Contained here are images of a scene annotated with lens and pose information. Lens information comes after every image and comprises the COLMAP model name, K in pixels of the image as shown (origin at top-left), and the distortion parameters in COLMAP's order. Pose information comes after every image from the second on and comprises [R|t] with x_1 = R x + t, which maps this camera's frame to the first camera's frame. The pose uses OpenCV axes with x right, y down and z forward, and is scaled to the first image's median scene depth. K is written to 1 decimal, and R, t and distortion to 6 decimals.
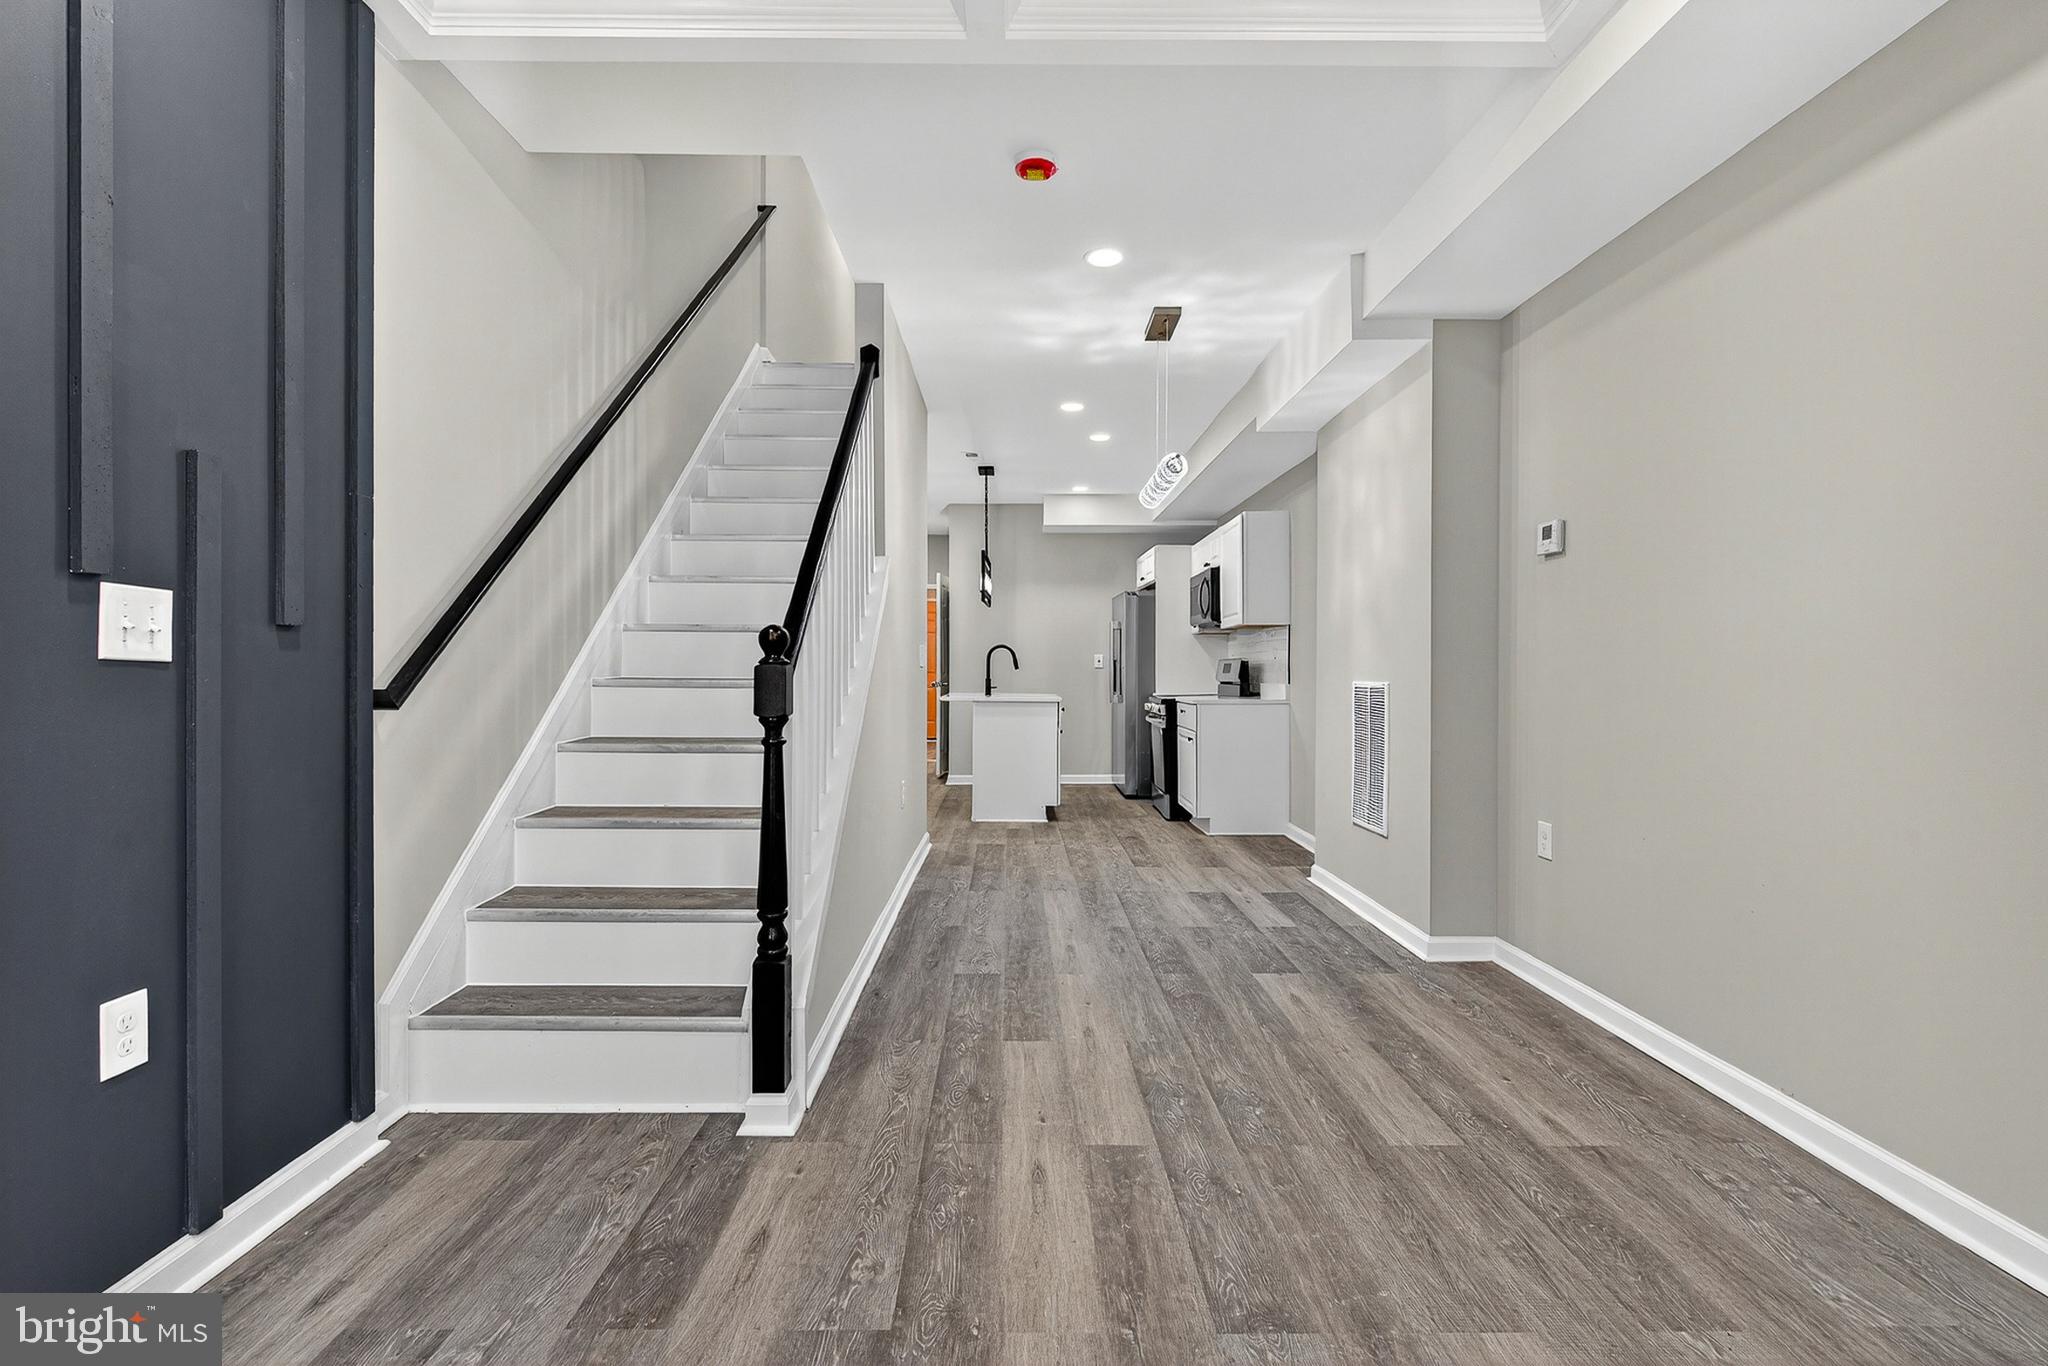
lens RADIAL K [[919.7, 0, 1024.0], [0, 919.7, 683.0], [0, 0, 1]] dist [-0.000657, -0.000123]
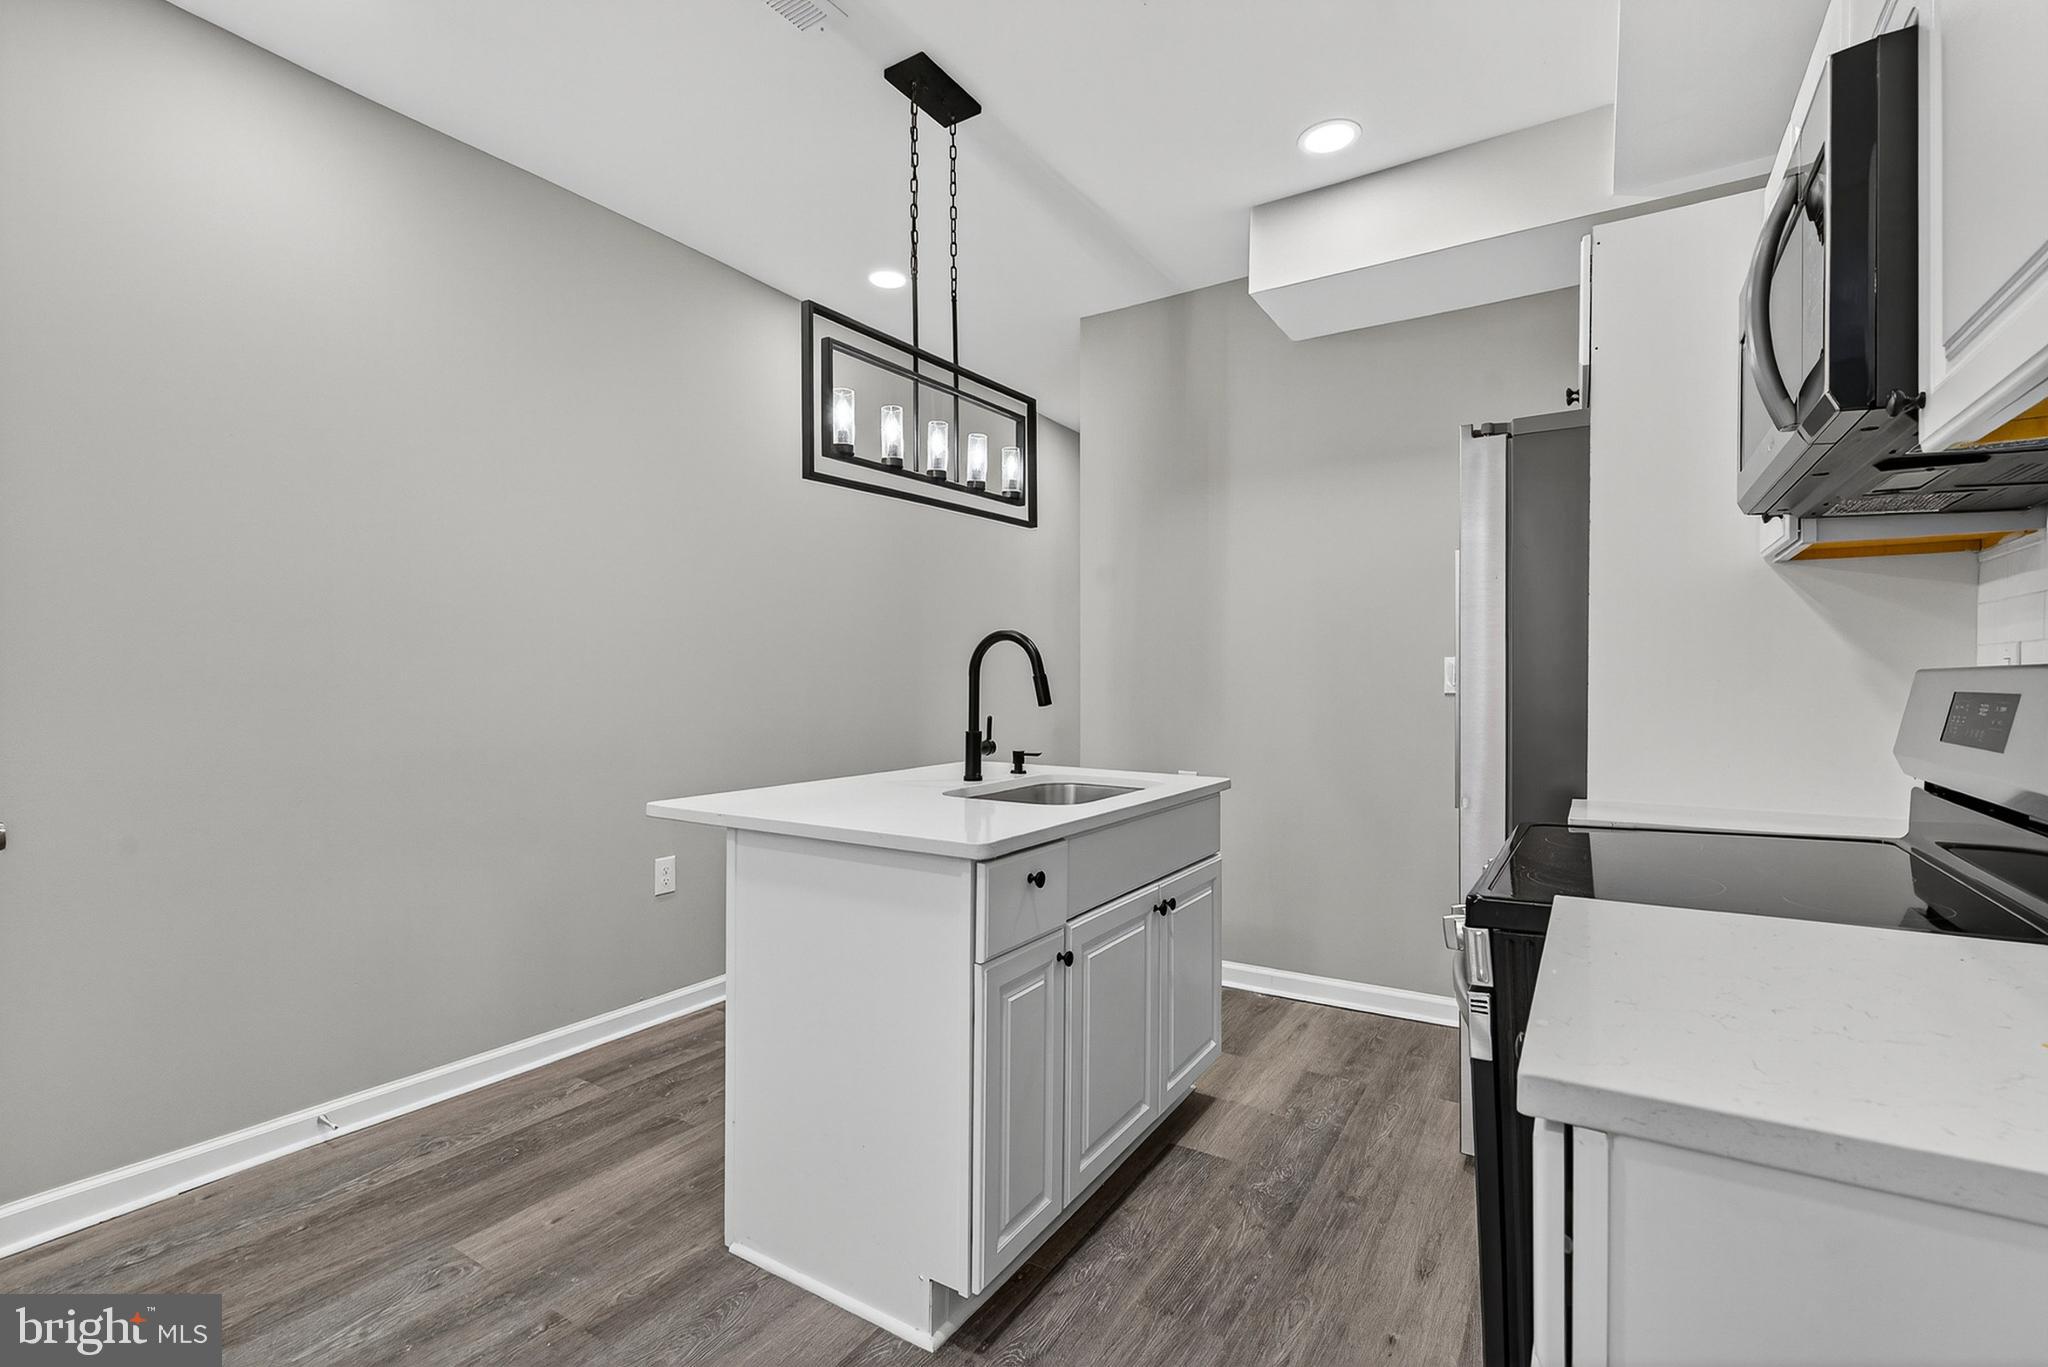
lens RADIAL K [[919.7, 0, 1024.0], [0, 919.7, 683.5], [0, 0, 1]] dist [-0.000657, -0.000123]
pose [[0.837650, -0.002171, -0.546203, 0.158268], [-0.004008, 0.999941, -0.010121, -0.019565], [0.546192, 0.010667, 0.837592, 0.731689]]
